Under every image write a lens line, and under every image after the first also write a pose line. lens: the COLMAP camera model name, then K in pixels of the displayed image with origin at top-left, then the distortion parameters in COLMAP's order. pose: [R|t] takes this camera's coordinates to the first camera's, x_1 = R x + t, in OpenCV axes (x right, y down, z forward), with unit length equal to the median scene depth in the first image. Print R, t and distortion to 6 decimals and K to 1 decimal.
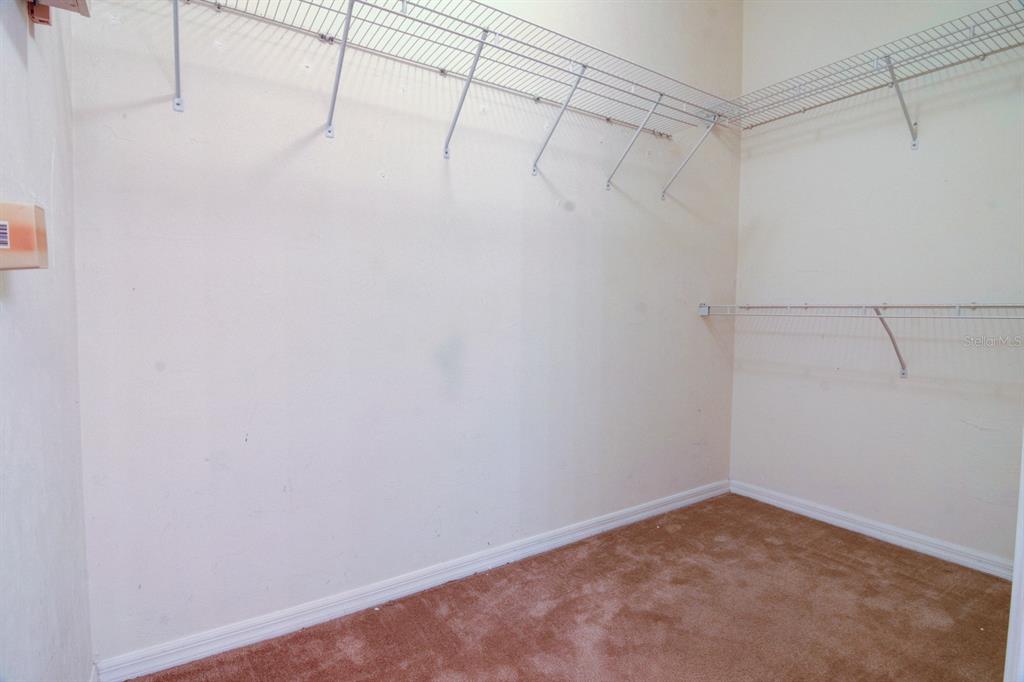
lens RADIAL K [[501.3, 0, 506.9], [0, 501.3, 340.7], [0, 0, 1]] dist [-0.019095, -0.006806]
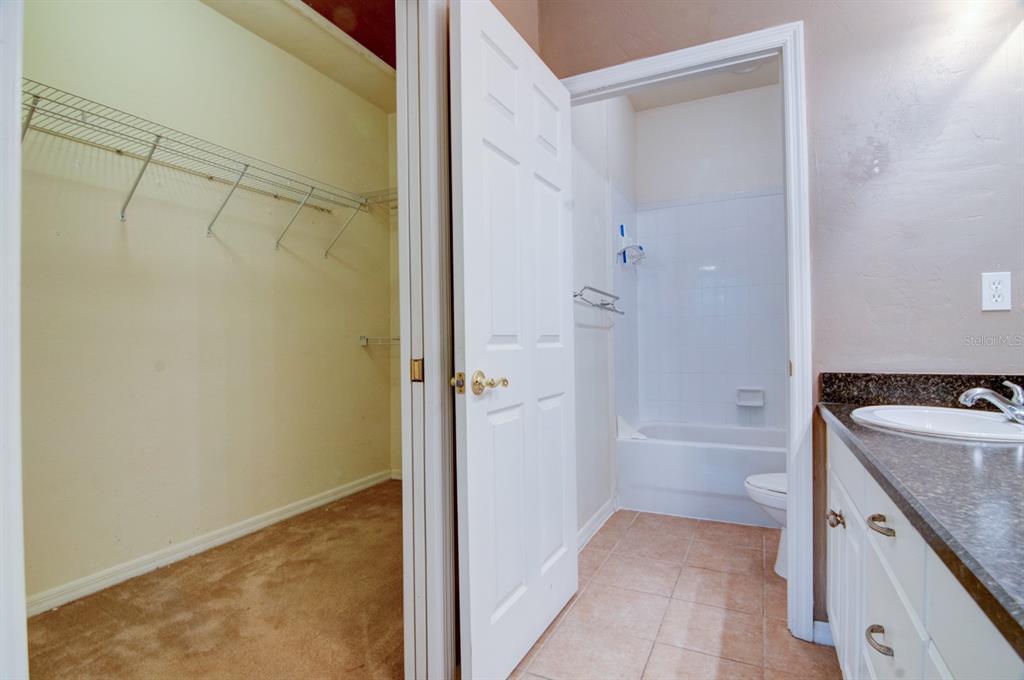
lens RADIAL K [[501.3, 0, 507.4], [0, 501.3, 340.3], [0, 0, 1]] dist [-0.019095, -0.006806]
pose [[0.857315, -0.014964, 0.514575, 0.055082], [0.044497, 0.997990, -0.045112, 0.017386], [-0.512866, 0.061572, 0.856258, -0.454632]]
